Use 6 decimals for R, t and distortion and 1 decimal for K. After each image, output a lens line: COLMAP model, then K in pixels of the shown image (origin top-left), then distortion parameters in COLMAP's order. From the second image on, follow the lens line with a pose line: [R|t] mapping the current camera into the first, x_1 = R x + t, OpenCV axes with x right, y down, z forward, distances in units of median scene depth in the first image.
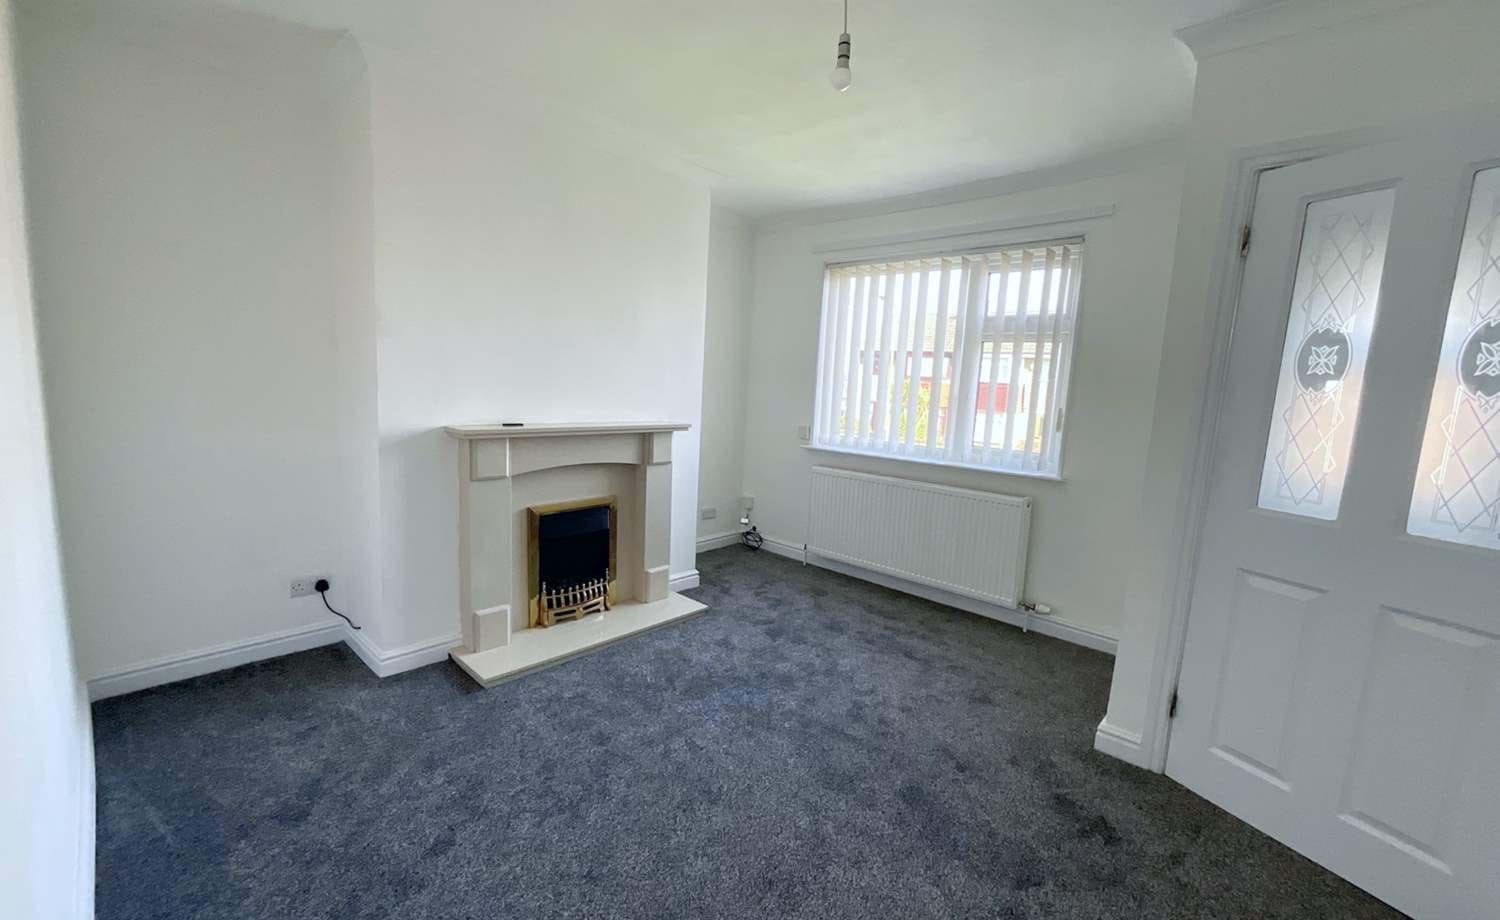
lens RADIAL K [[608.4, 0, 750.0], [0, 608.4, 460.0], [0, 0, 1]] dist [-0.003028, 0.002890]
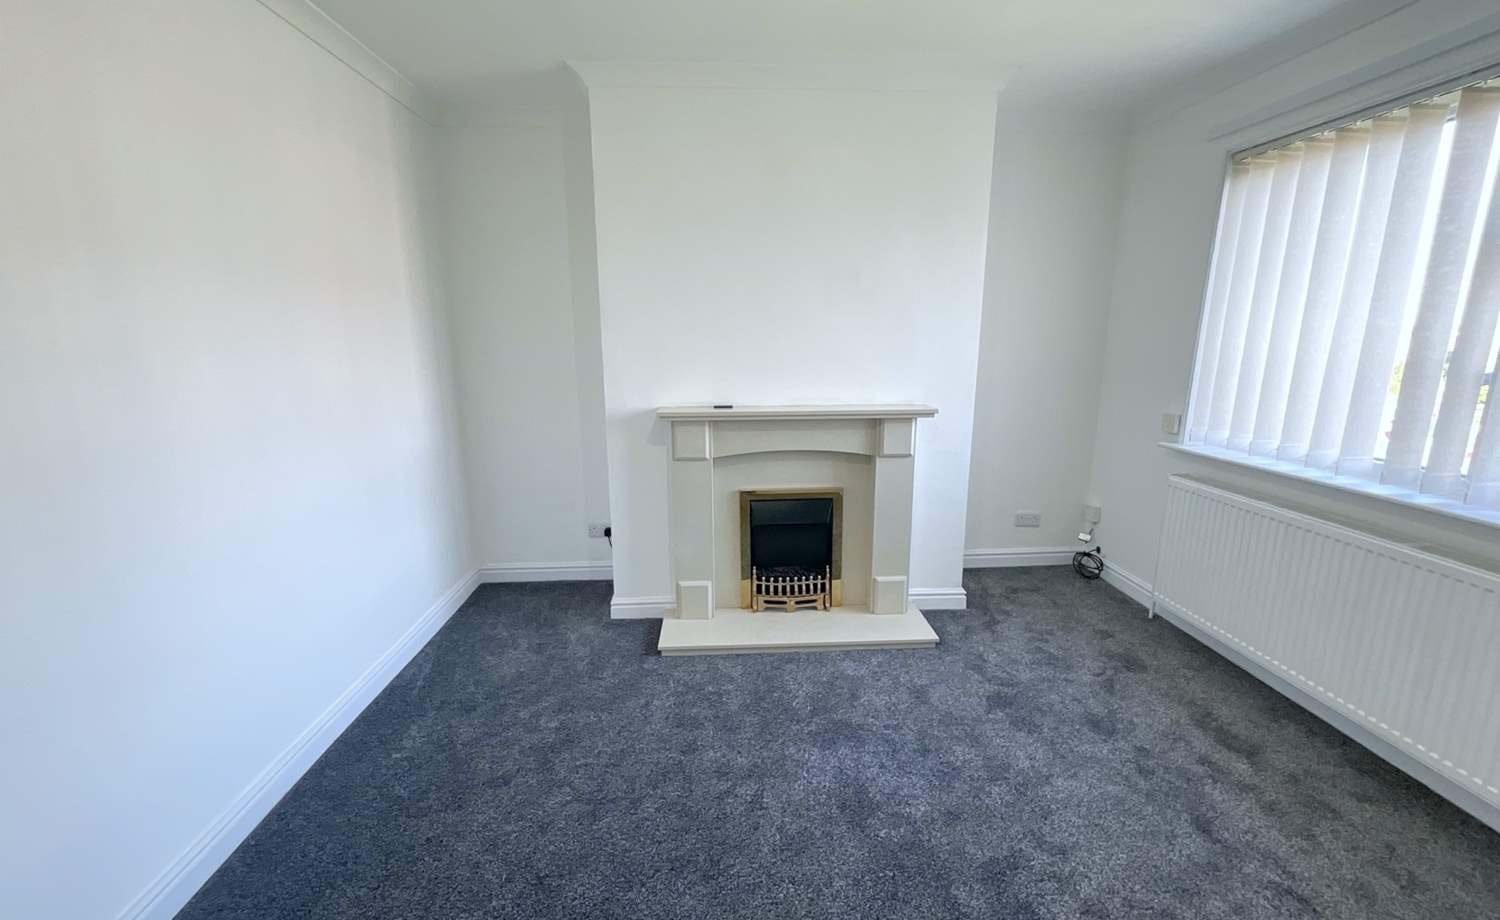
lens RADIAL K [[608.4, 0, 750.0], [0, 608.4, 460.0], [0, 0, 1]] dist [-0.003028, 0.002890]
pose [[0.716571, 0.093109, -0.691271, 0.303649], [-0.052047, 0.995425, 0.080124, -0.047422], [0.695569, -0.021436, 0.718139, 0.273258]]
